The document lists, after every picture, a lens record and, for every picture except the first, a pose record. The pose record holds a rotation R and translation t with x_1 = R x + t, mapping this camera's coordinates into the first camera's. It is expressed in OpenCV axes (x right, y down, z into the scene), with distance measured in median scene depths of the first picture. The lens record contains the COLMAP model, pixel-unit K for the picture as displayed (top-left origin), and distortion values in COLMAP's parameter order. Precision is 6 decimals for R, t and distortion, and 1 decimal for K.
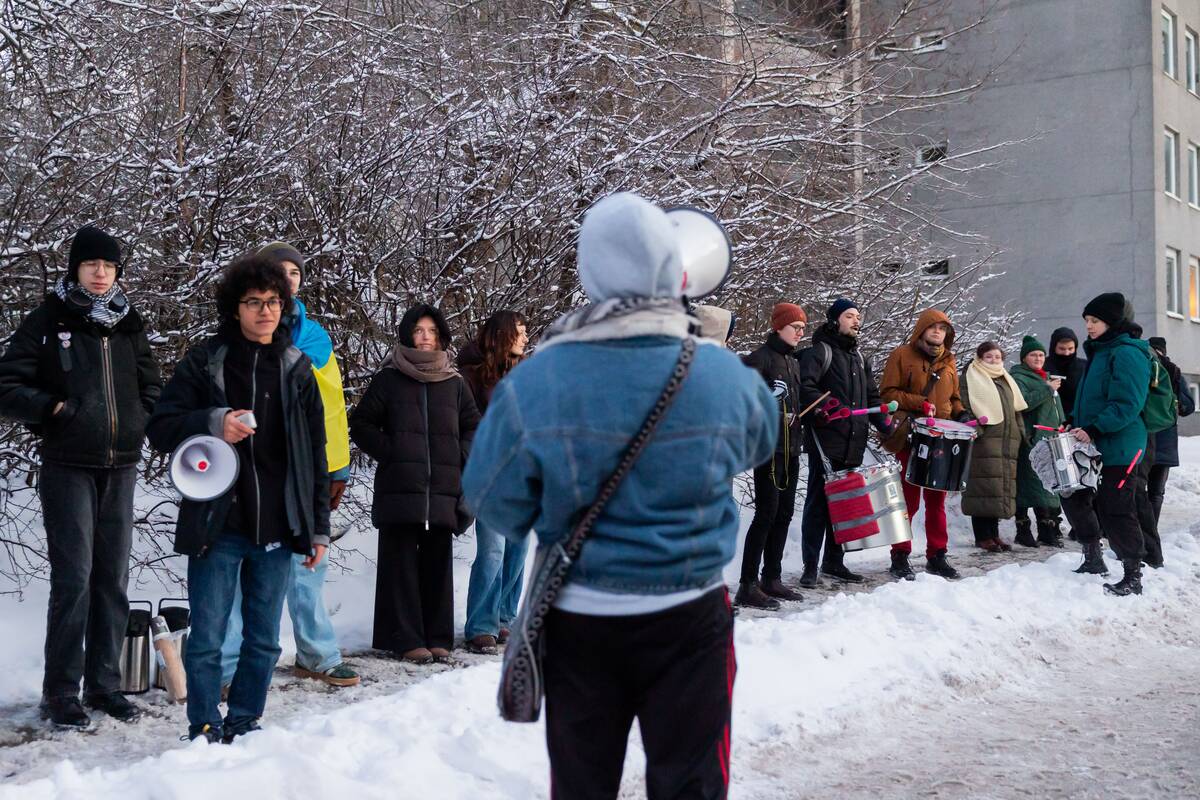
lens RADIAL K [[1512.5, 0, 604.2], [0, 1512.5, 392.1], [0, 0, 1]] dist [0.005621, 0.000000]
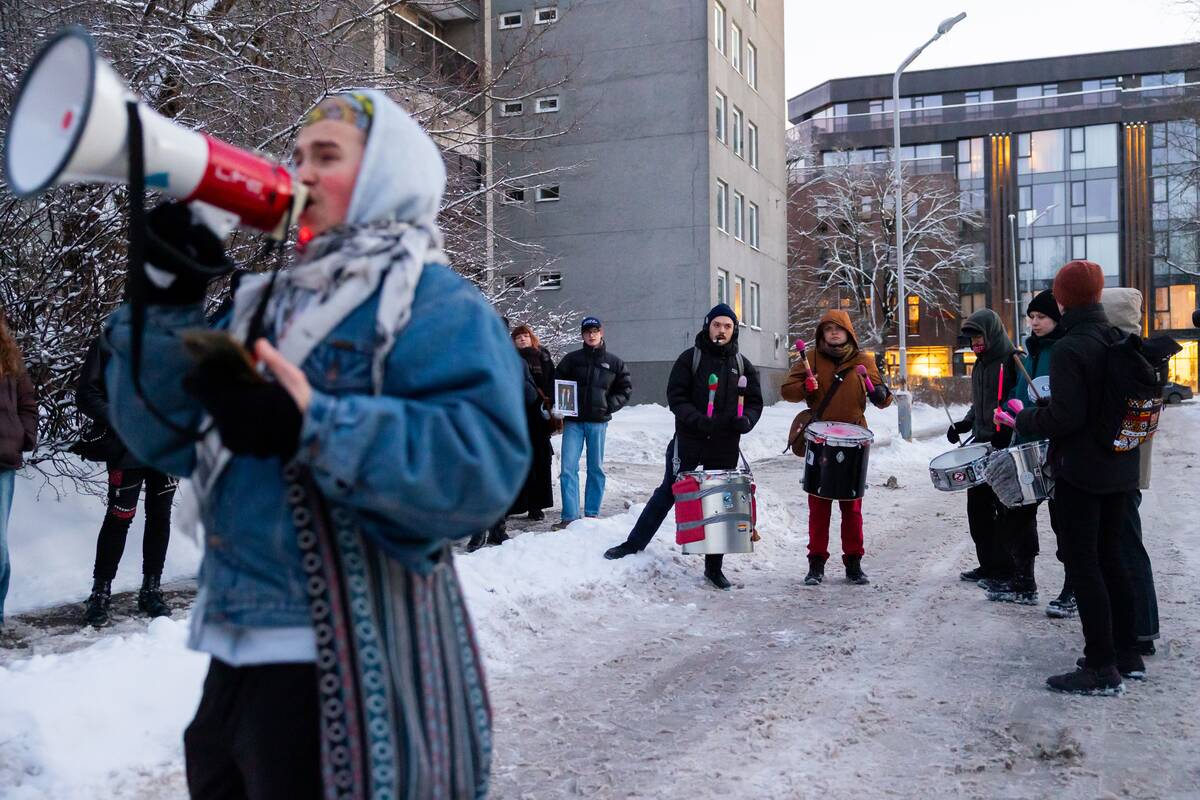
lens RADIAL K [[1137.8, 0, 631.1], [0, 1137.8, 400.0], [0, 0, 1]] dist [0.002278, 0.000000]
pose [[0.964964, -0.001131, 0.262380, 0.143185], [-0.004694, 0.999756, 0.021572, -0.003784], [-0.262341, -0.022047, 0.964723, 0.197770]]
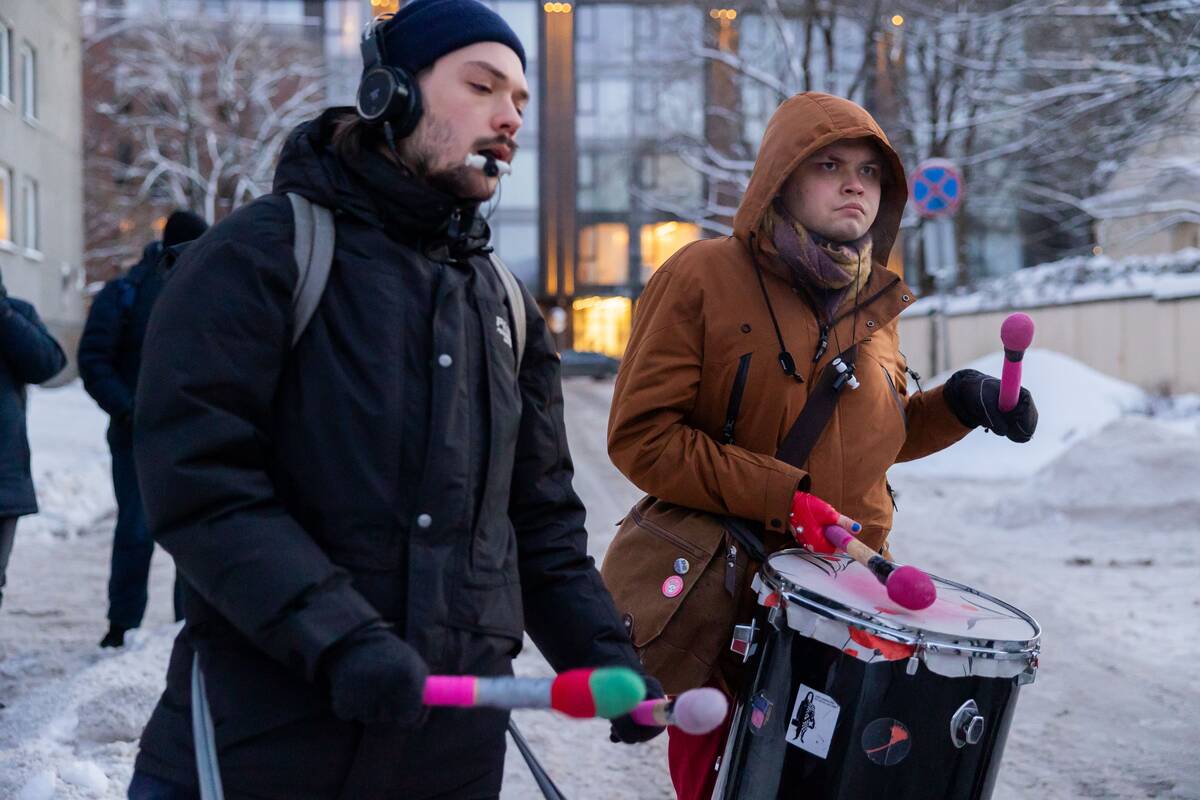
lens RADIAL K [[1529.2, 0, 598.9], [0, 1529.2, 404.7], [0, 0, 1]] dist [-0.008785, 0.000000]
pose [[0.729347, -0.010988, 0.684056, 0.326732], [-0.020667, 0.999061, 0.038083, -0.005433], [-0.683832, -0.041914, 0.728435, 0.949814]]
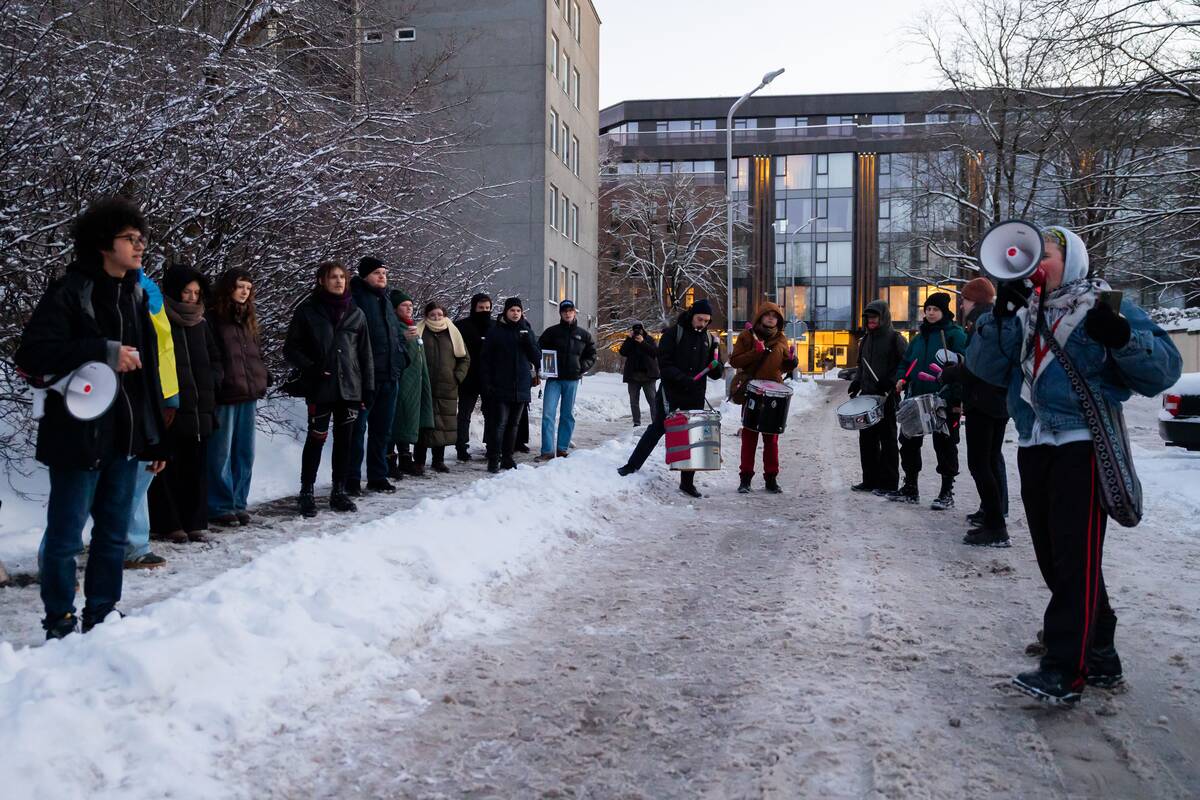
lens RADIAL K [[997.4, 0, 591.7], [0, 997.4, 405.6], [0, 0, 1]] dist [-0.022632, 0.031665]
pose [[0.906214, 0.002362, 0.422812, -0.150789], [-0.027078, 0.998256, 0.052460, 0.008311], [-0.421951, -0.058989, 0.904698, 0.084756]]
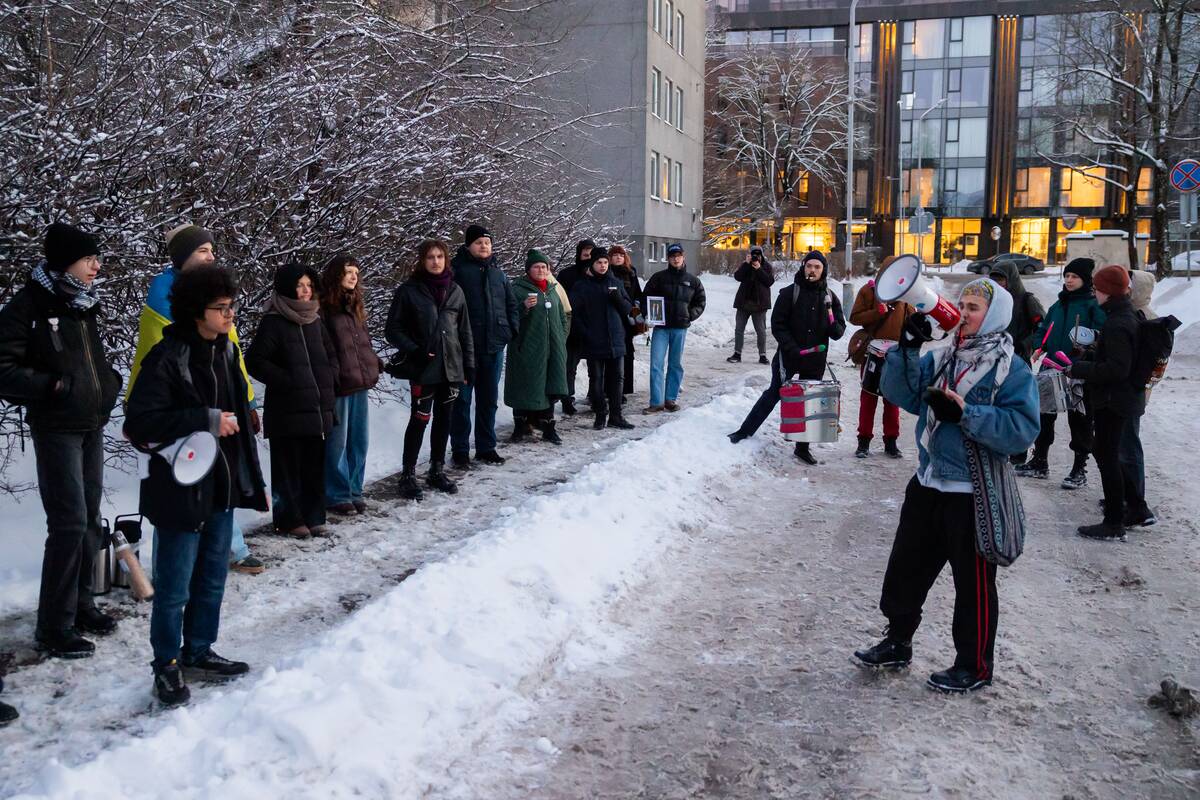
lens RADIAL K [[1074.8, 0, 610.2], [0, 1074.8, 392.2], [0, 0, 1]] dist [-0.026607, 0.039022]
pose [[0.936029, -0.030860, 0.350566, -0.180785], [-0.023435, 0.988471, 0.149585, -0.085853], [-0.351141, -0.148231, 0.924515, 0.055601]]
